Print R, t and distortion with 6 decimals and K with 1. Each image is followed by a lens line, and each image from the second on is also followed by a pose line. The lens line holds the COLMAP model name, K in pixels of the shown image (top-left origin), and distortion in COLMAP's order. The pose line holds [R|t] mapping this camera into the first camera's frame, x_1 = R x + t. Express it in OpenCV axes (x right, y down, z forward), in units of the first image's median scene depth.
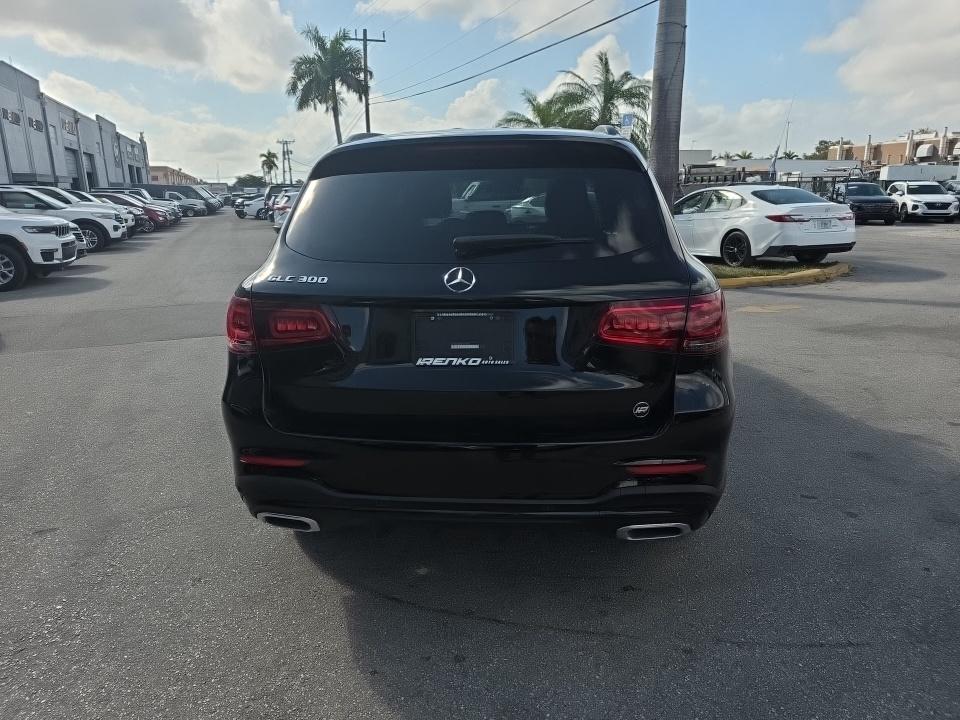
lens RADIAL K [[633.9, 0, 461.6], [0, 633.9, 359.9], [0, 0, 1]] dist [0.044951, -0.036977]
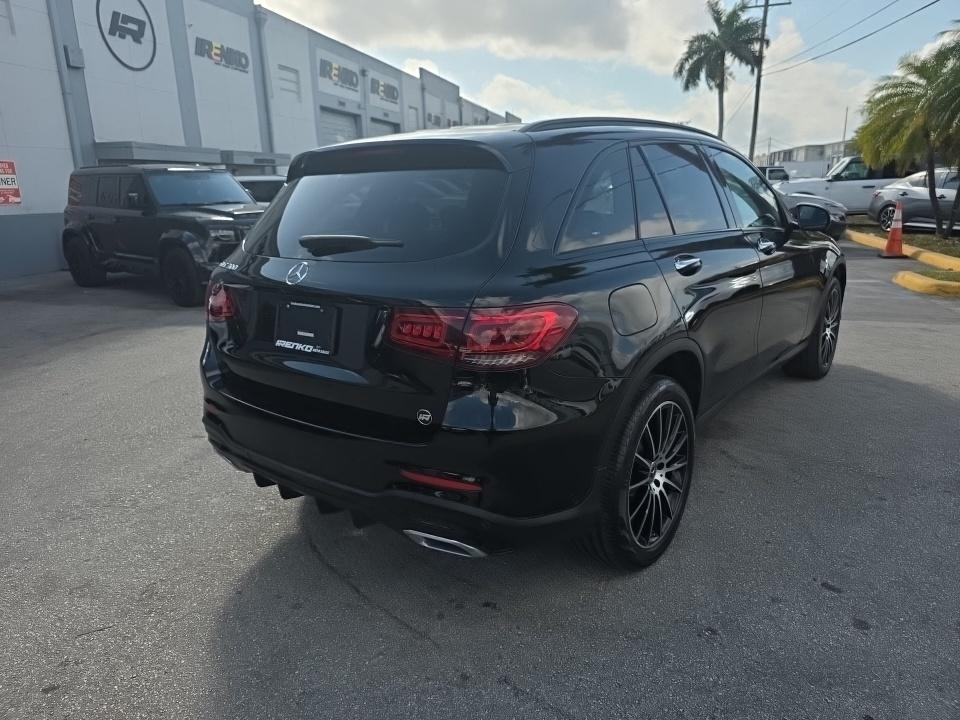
lens RADIAL K [[638.9, 0, 487.9], [0, 638.9, 358.8], [0, 0, 1]] dist [0.040392, -0.035763]
pose [[0.845046, 0.129457, -0.518786, 0.057566], [-0.117580, 0.991489, 0.055891, -0.005237], [0.521606, 0.013769, 0.853075, 0.013335]]
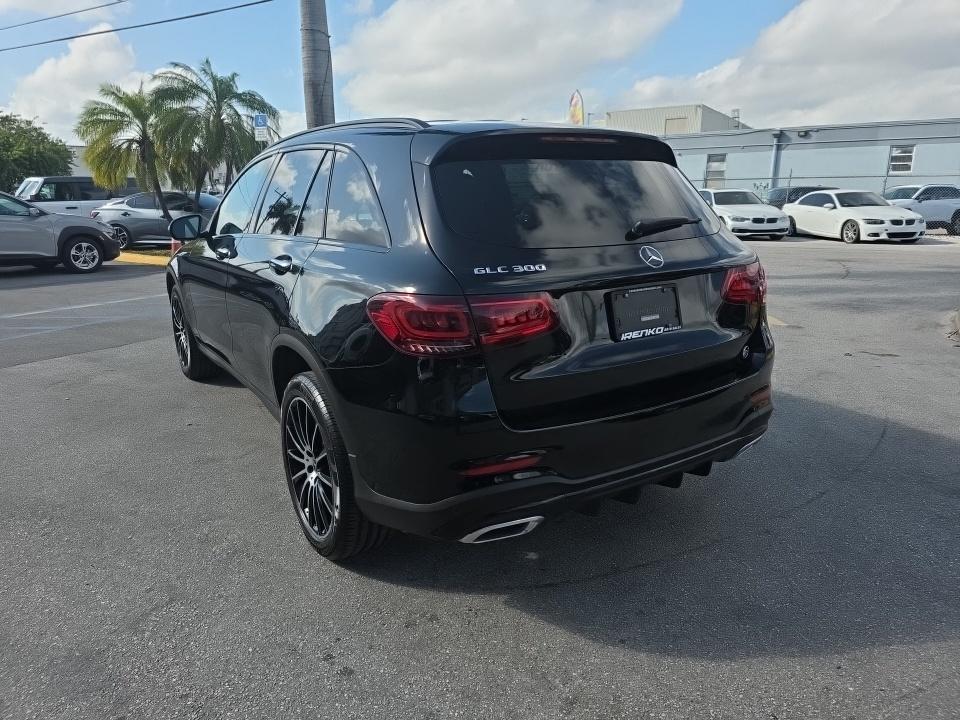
lens RADIAL K [[633.9, 0, 461.6], [0, 633.9, 359.9], [0, 0, 1]] dist [0.044951, -0.036977]
pose [[0.793365, -0.145382, 0.591132, -0.060718], [0.149643, 0.987843, 0.042112, -0.002952], [-0.590068, 0.055048, 0.805475, 0.020279]]
